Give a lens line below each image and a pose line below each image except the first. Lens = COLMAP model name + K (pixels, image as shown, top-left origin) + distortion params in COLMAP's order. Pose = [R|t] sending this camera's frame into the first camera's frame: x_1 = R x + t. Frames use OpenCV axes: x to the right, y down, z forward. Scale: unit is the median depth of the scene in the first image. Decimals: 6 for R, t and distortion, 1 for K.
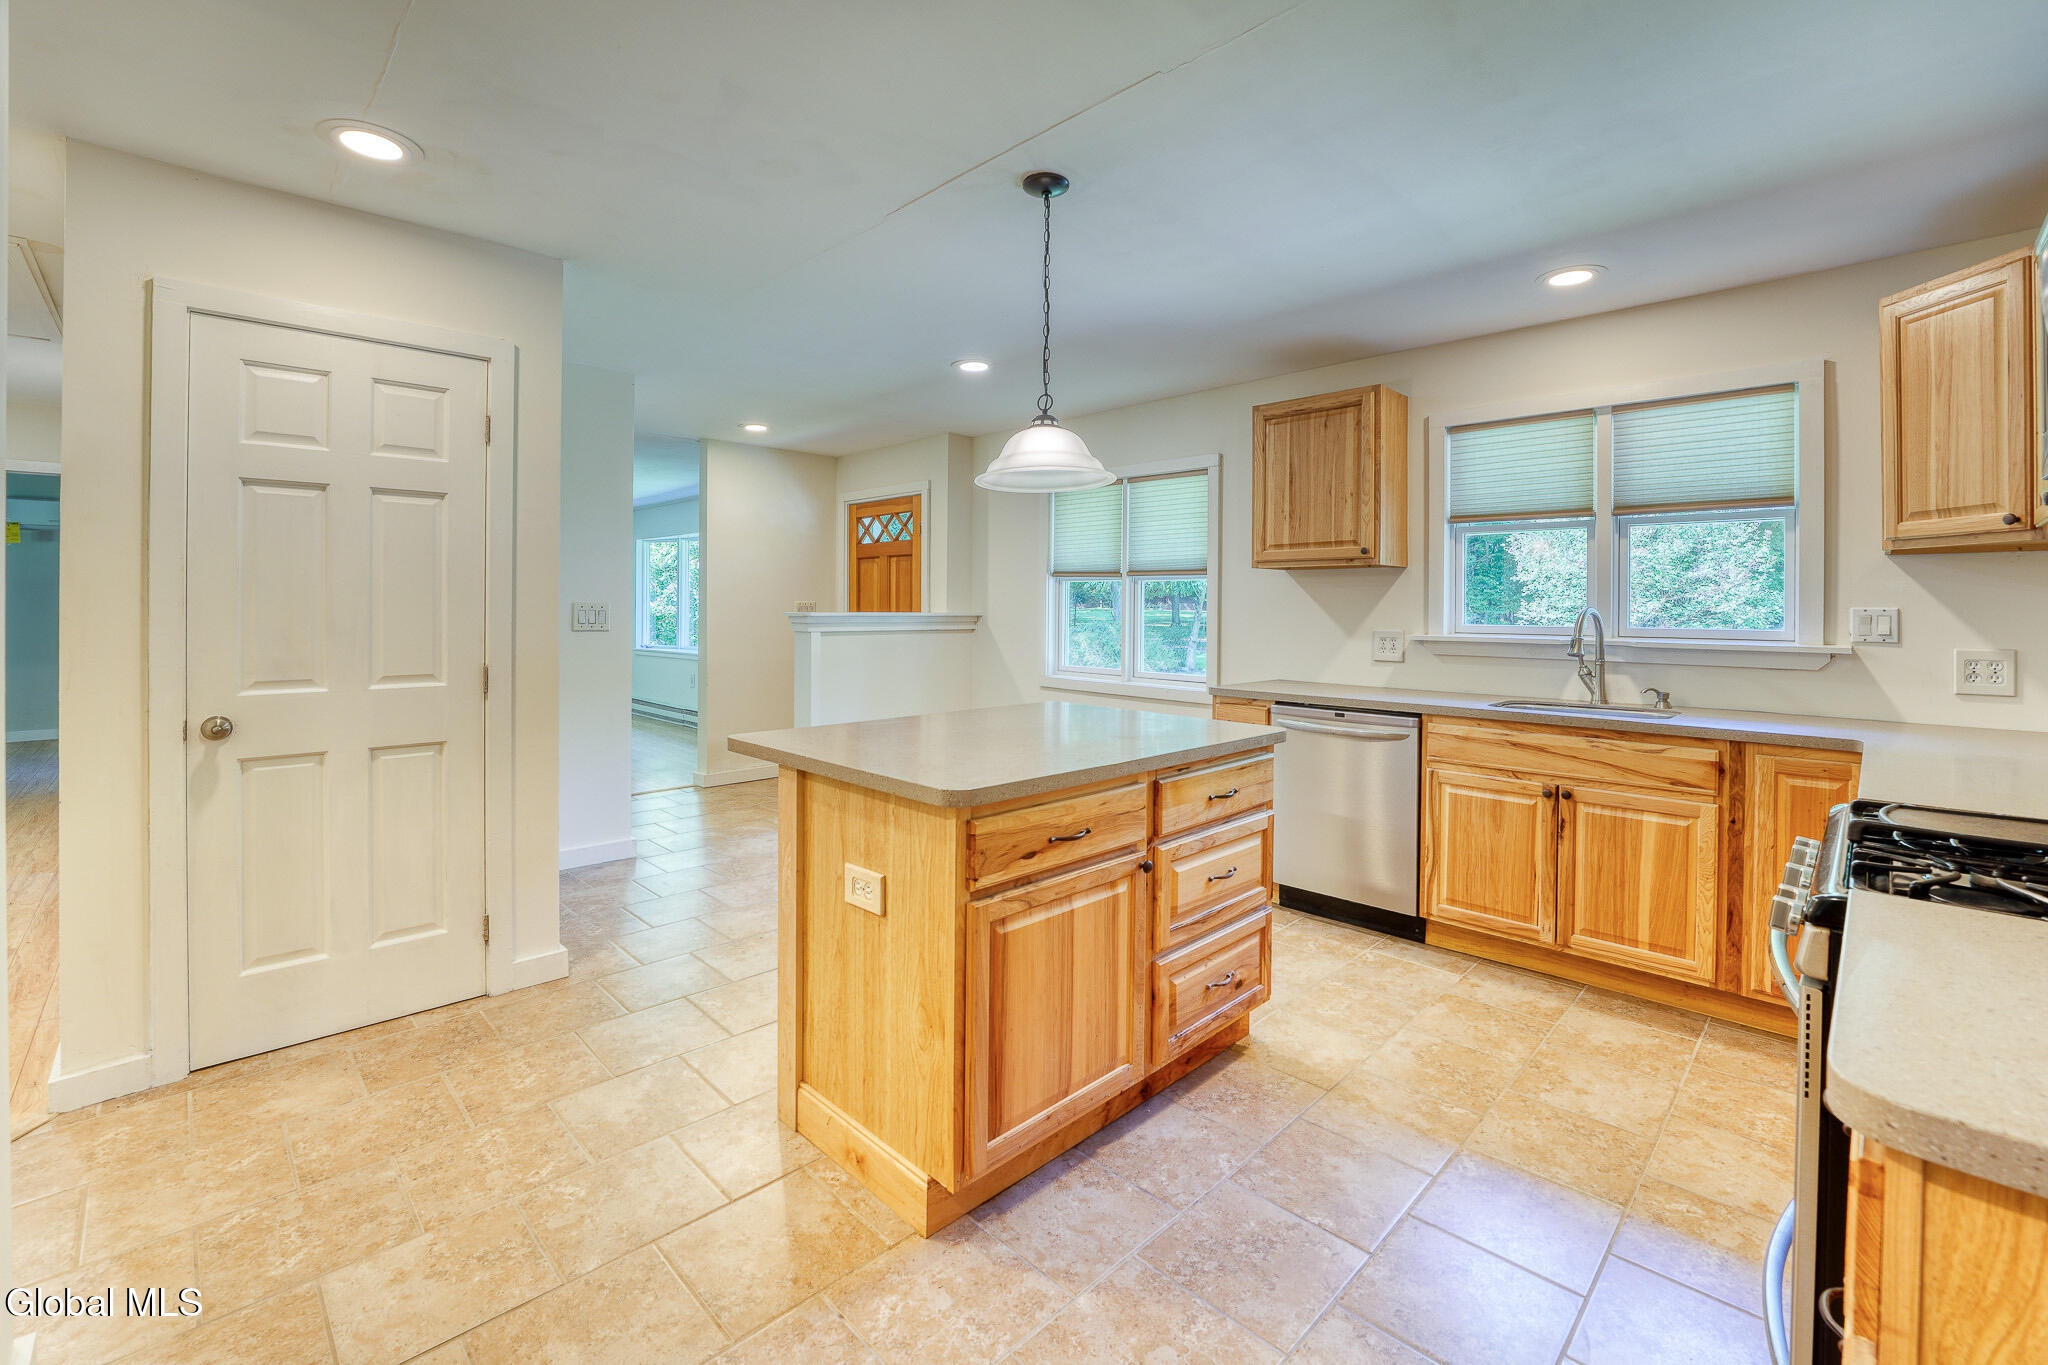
lens RADIAL K [[863.8, 0, 1021.2], [0, 863.8, 640.9], [0, 0, 1]] dist [-0.023385, 0.000485]
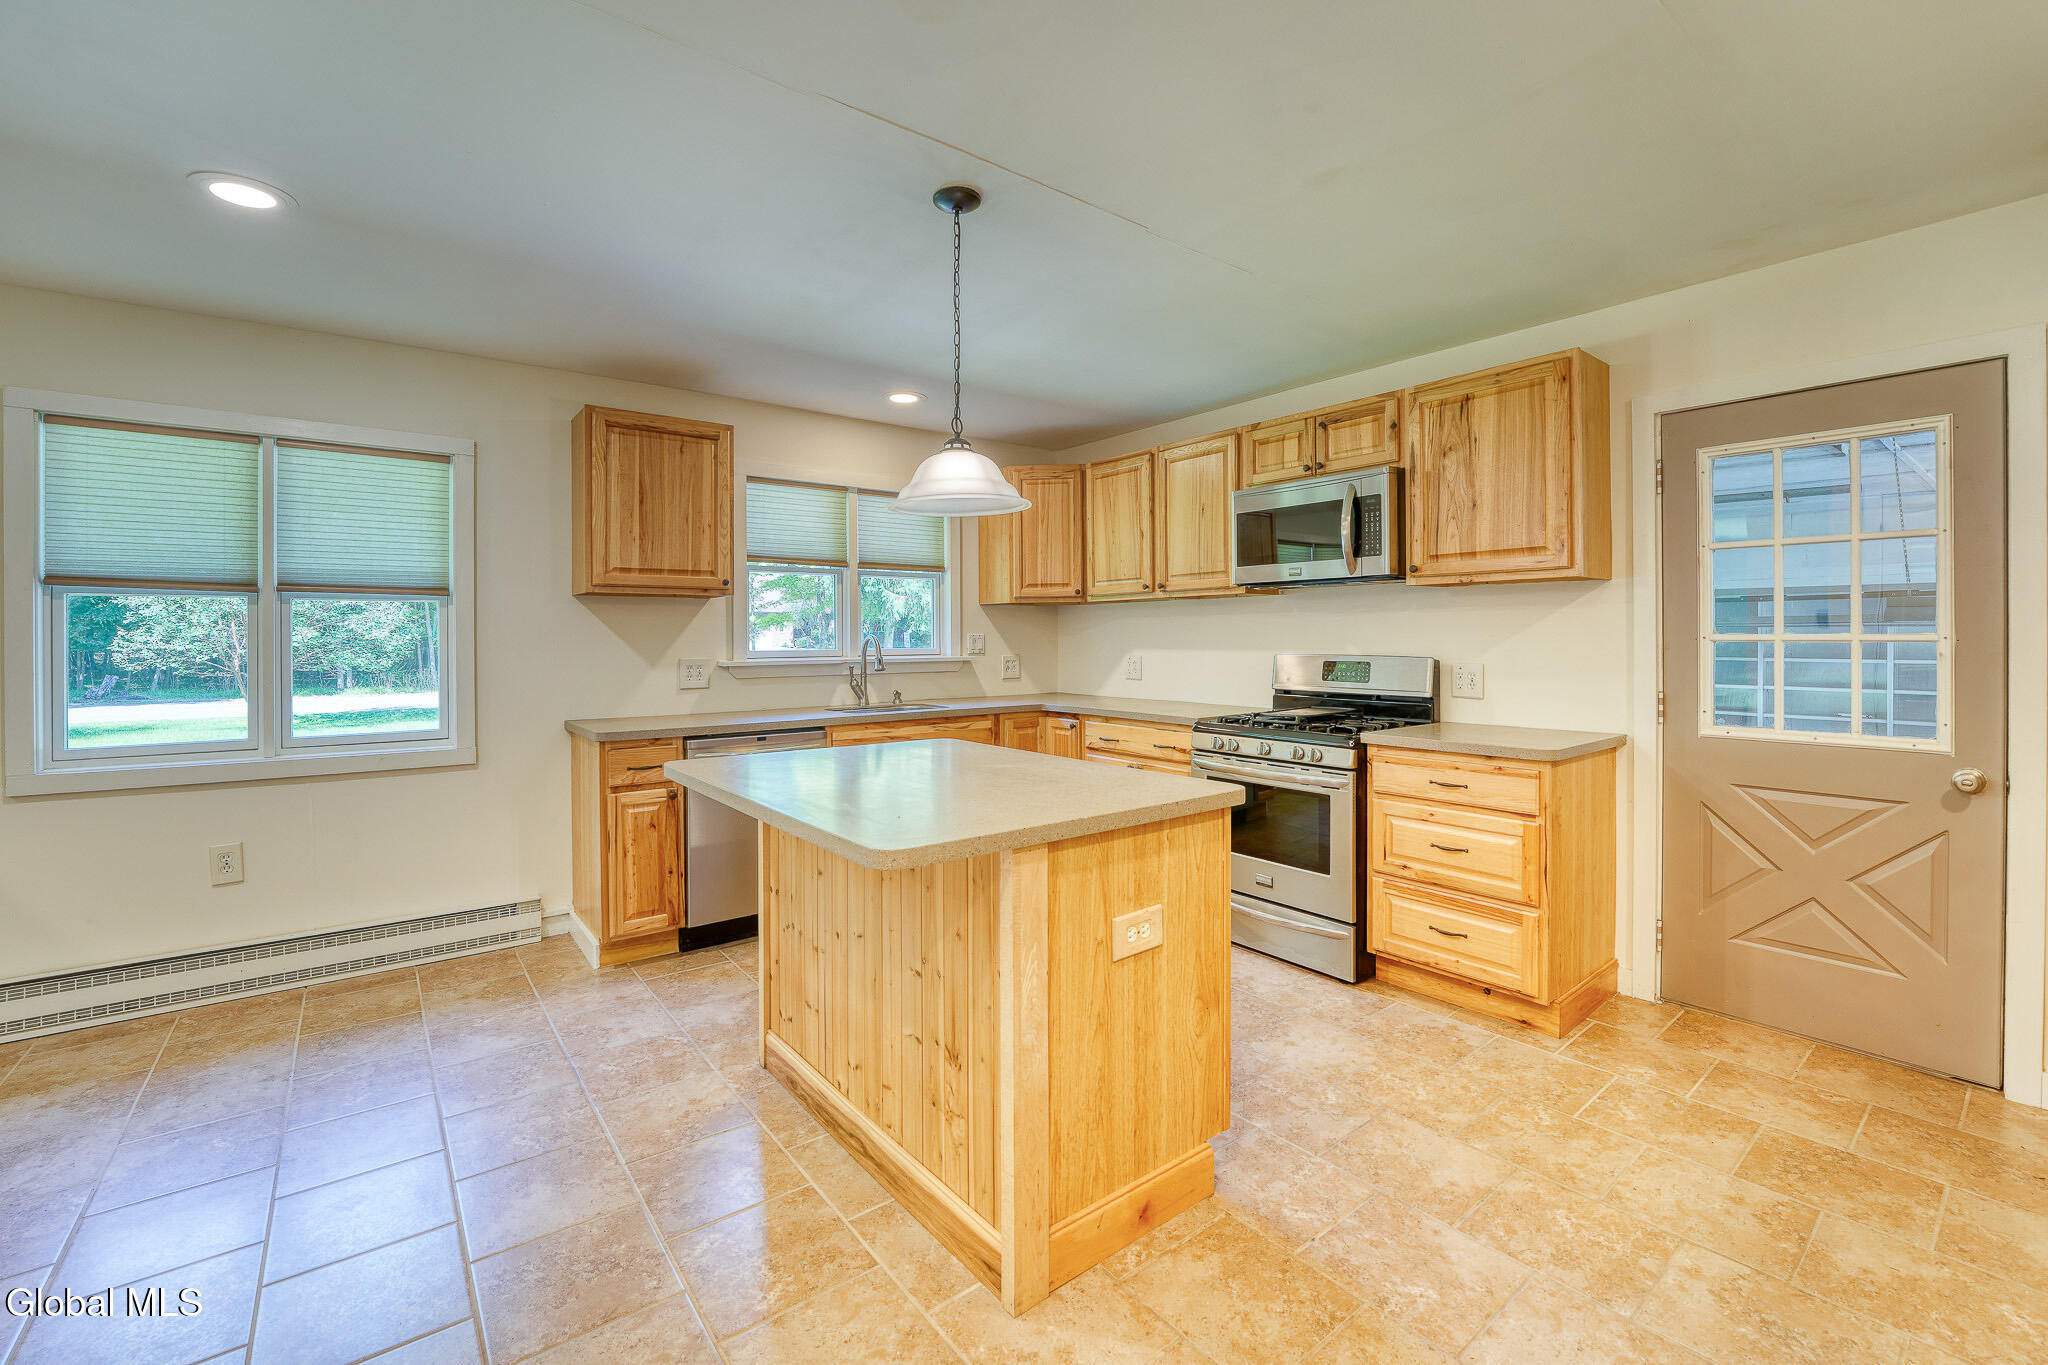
lens RADIAL K [[853.3, 0, 1026.6], [0, 853.3, 673.3], [0, 0, 1]] dist [-0.025026, -0.000046]
pose [[0.117615, -0.049379, 0.991831, -0.625305], [0.044473, 0.998023, 0.044414, -0.025986], [-0.992063, 0.038886, 0.119578, 0.557133]]
